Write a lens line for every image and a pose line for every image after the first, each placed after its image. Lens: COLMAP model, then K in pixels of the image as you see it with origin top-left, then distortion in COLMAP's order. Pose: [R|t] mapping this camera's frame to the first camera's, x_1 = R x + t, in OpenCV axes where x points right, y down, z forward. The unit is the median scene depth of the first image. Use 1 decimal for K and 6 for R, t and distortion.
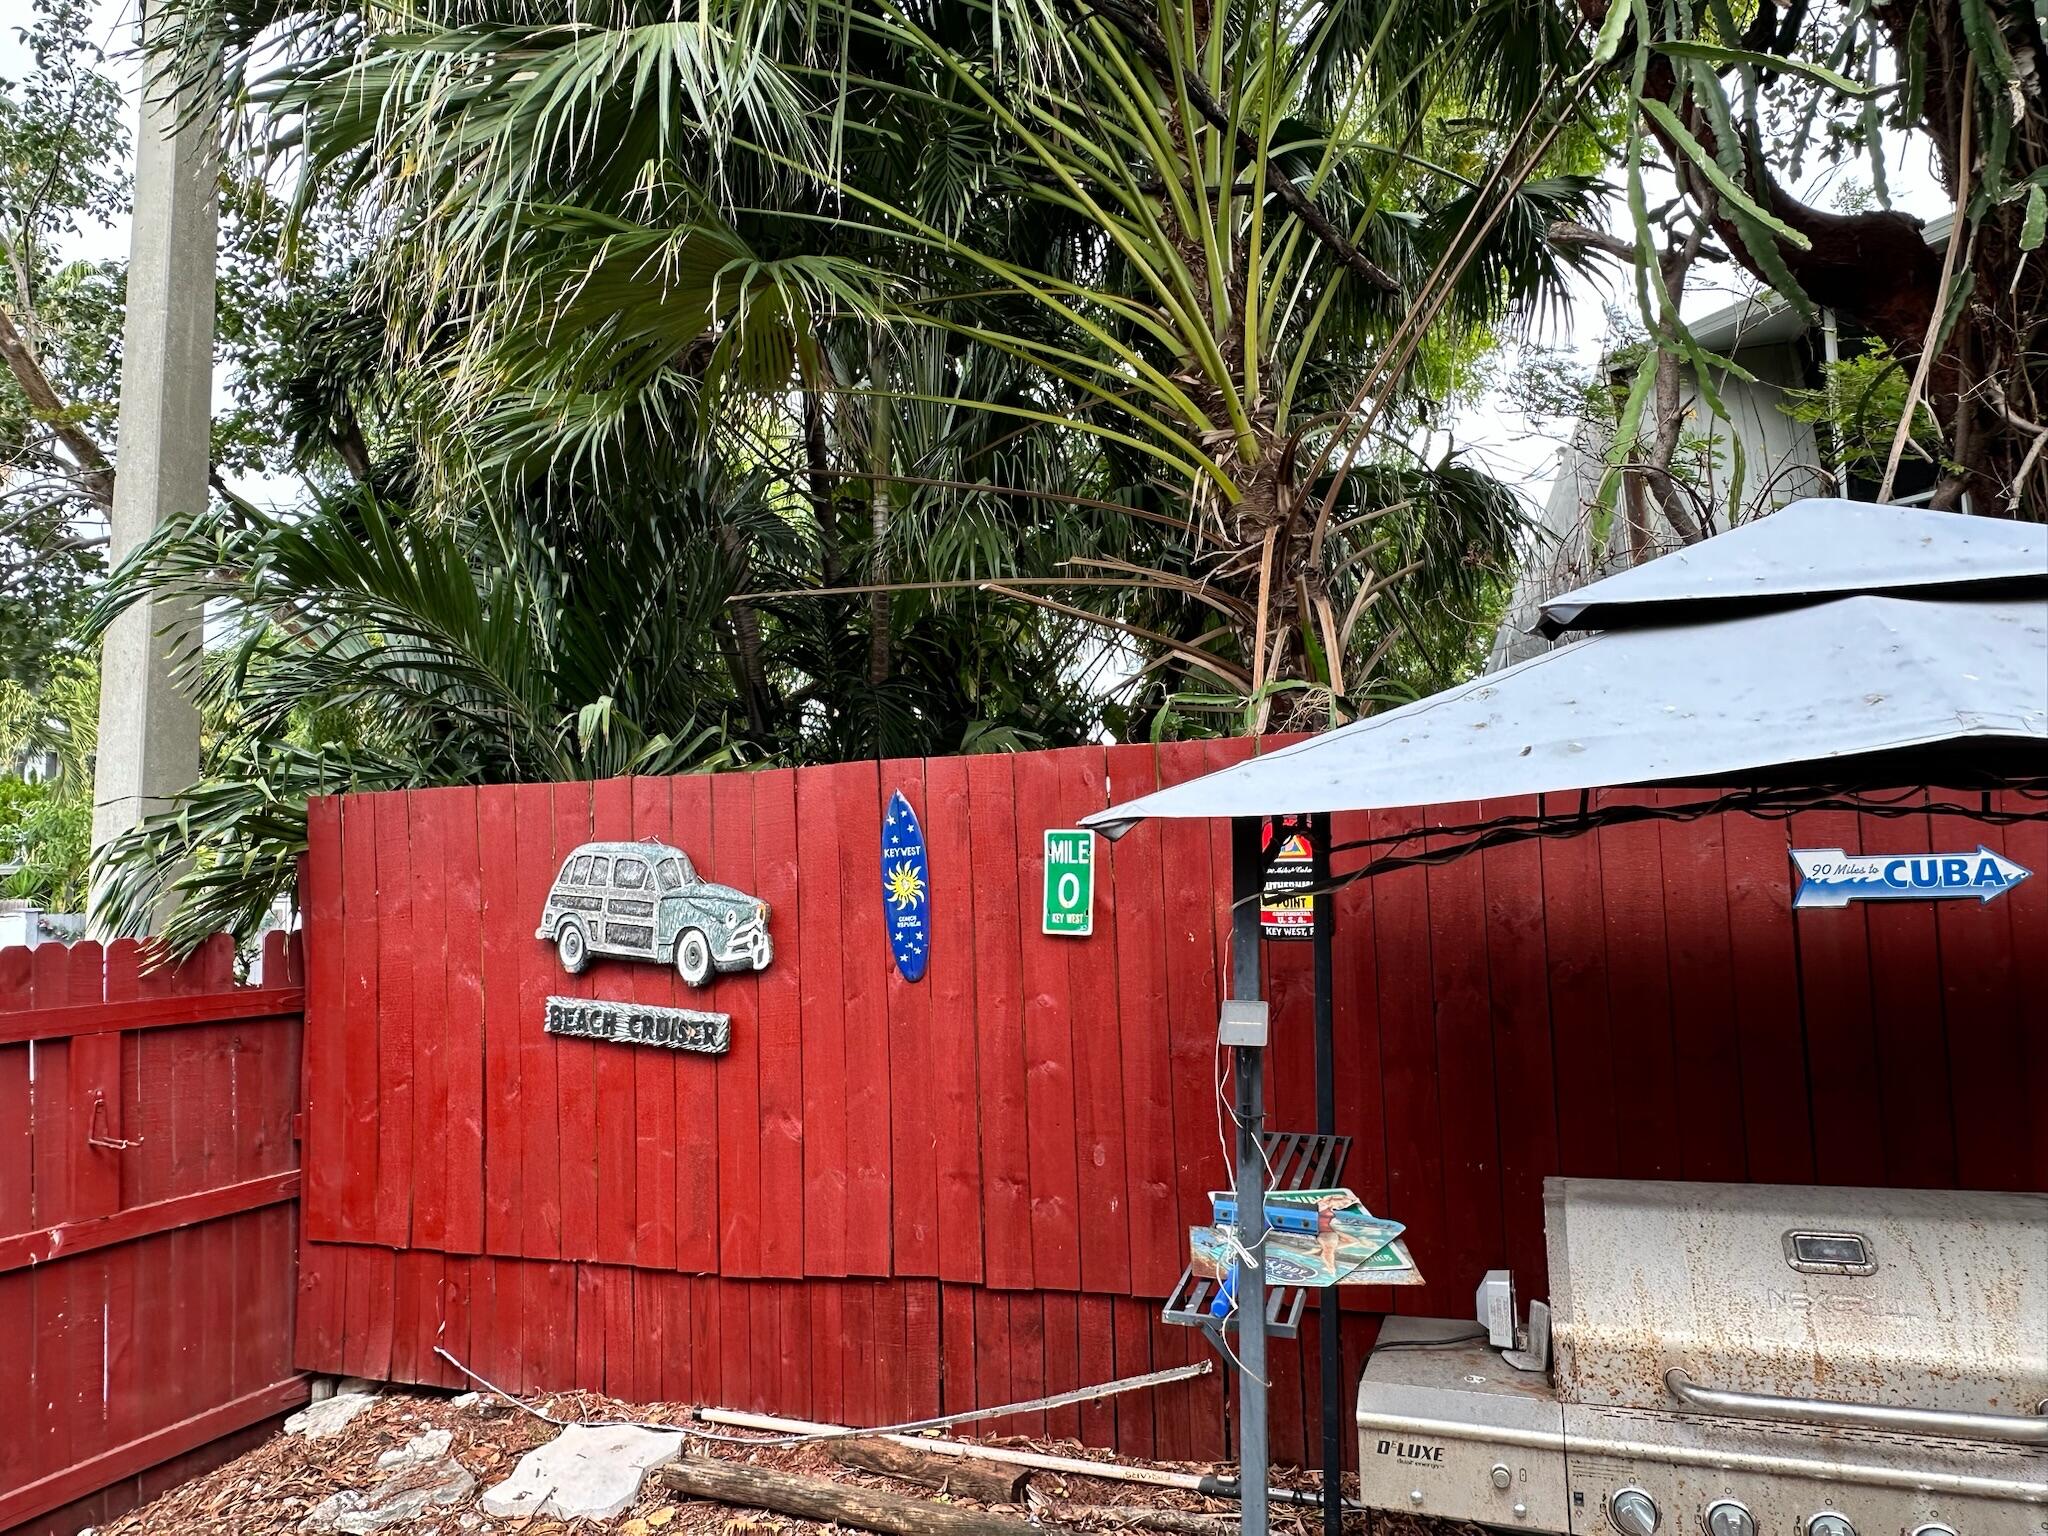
lens RADIAL K [[1317.1, 0, 1023.1], [0, 1317.1, 776.0], [0, 0, 1]] dist [0.001750, 0.003797]
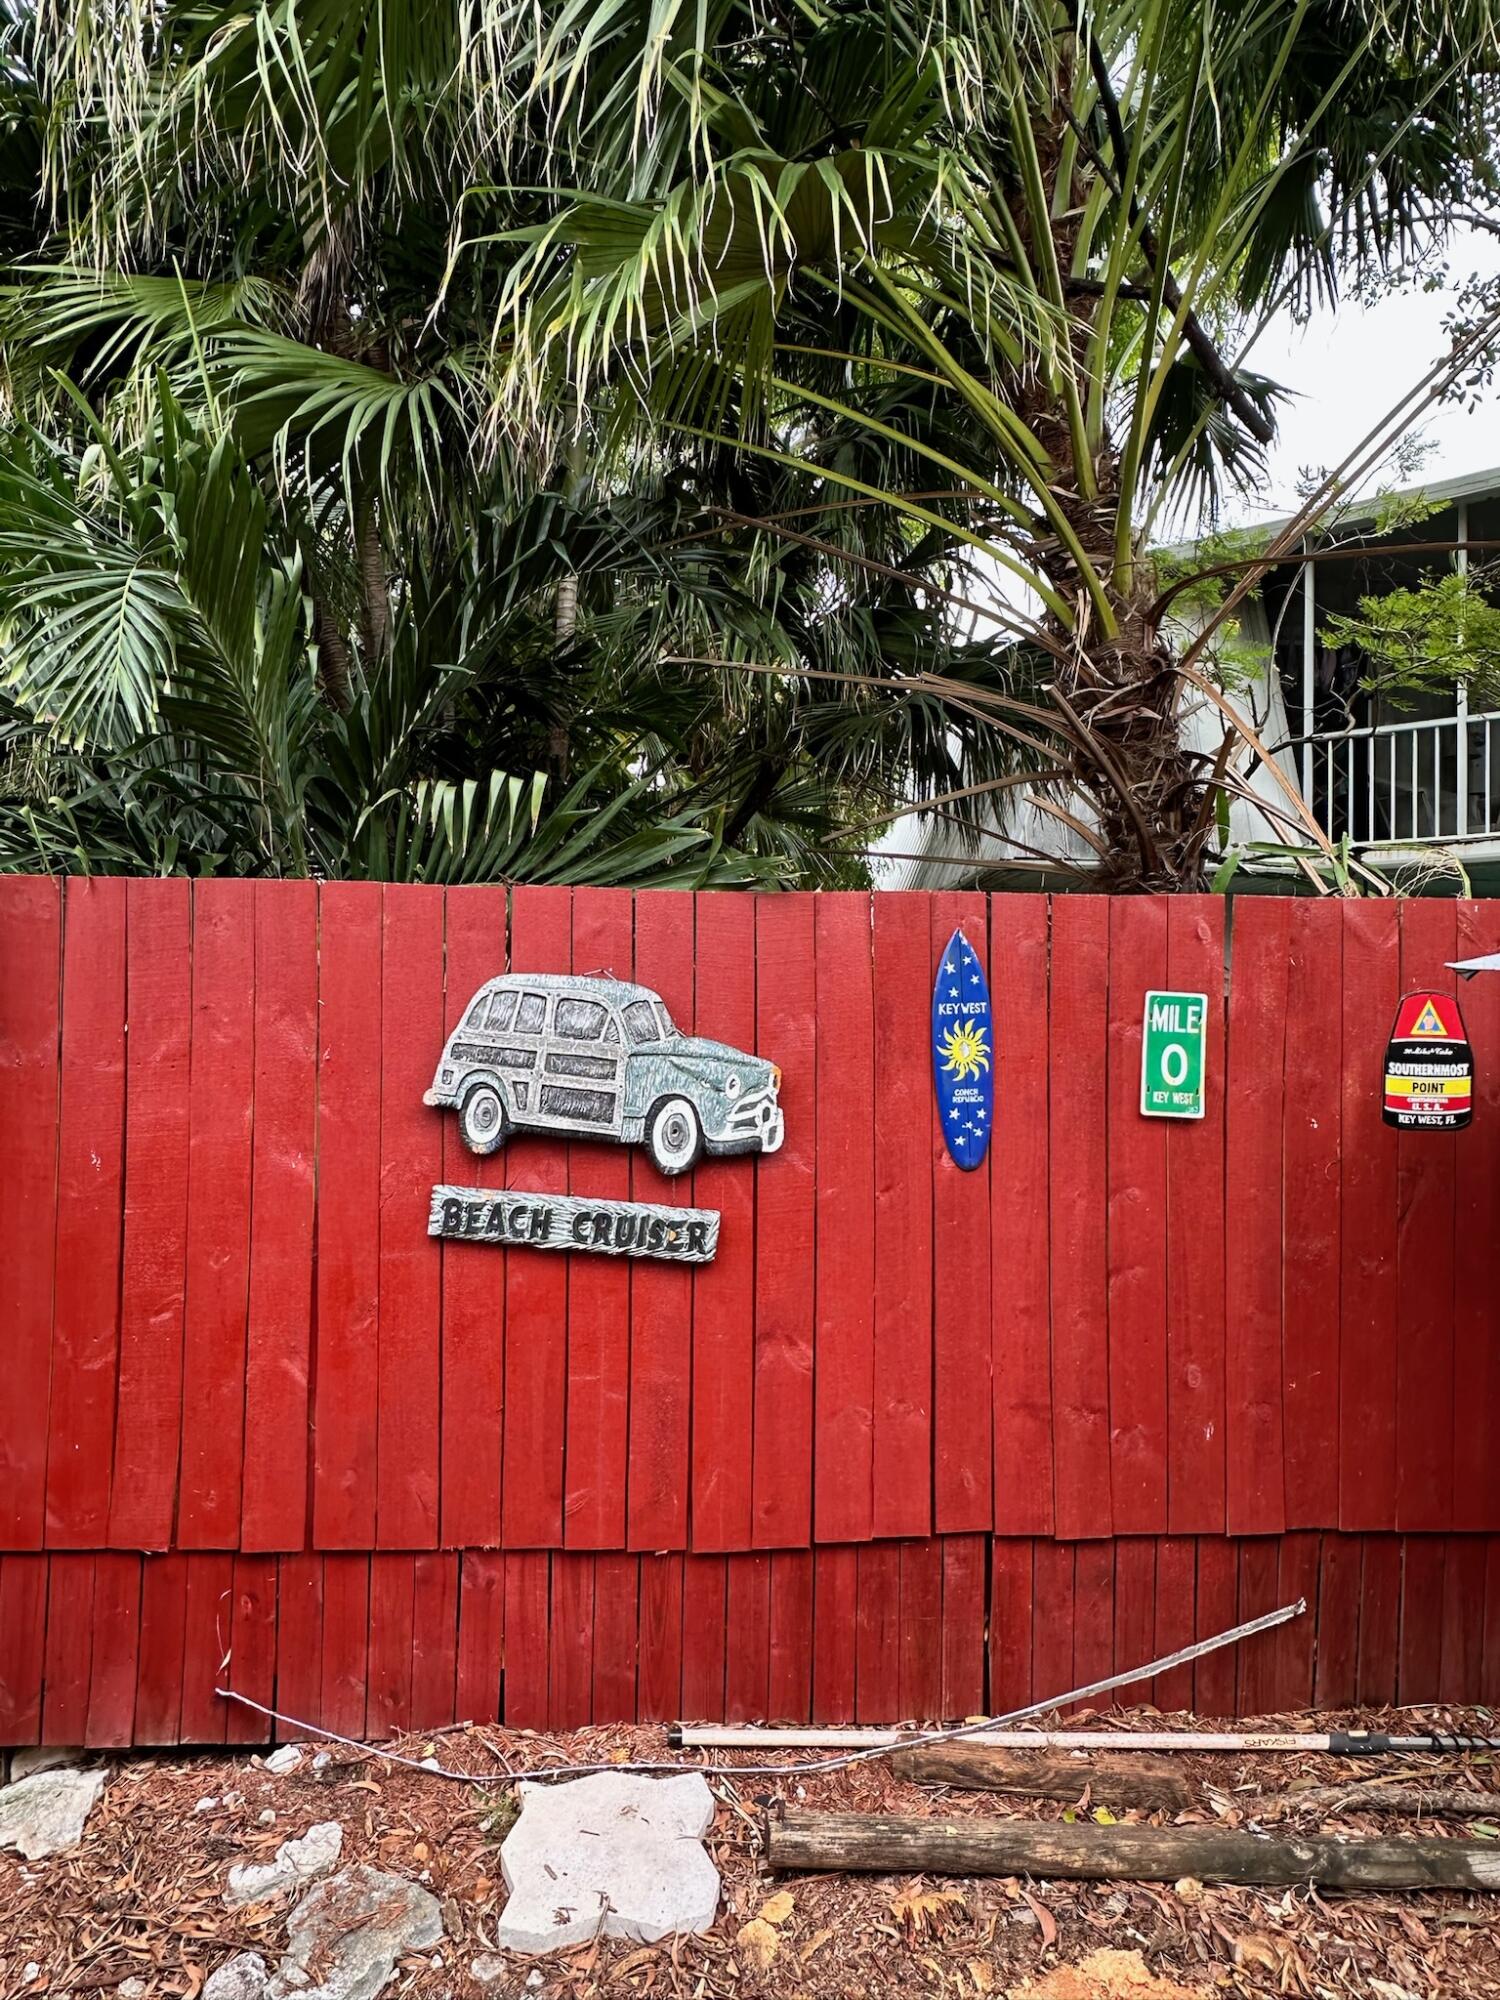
lens RADIAL K [[1286.2, 0, 750.6], [0, 1286.2, 991.2], [0, 0, 1]] dist [0.001750, 0.003797]
pose [[0.930352, 0.051229, 0.363071, -0.485344], [-0.069202, 0.996929, 0.036660, 0.027200], [-0.360078, -0.059232, 0.931040, 0.316823]]
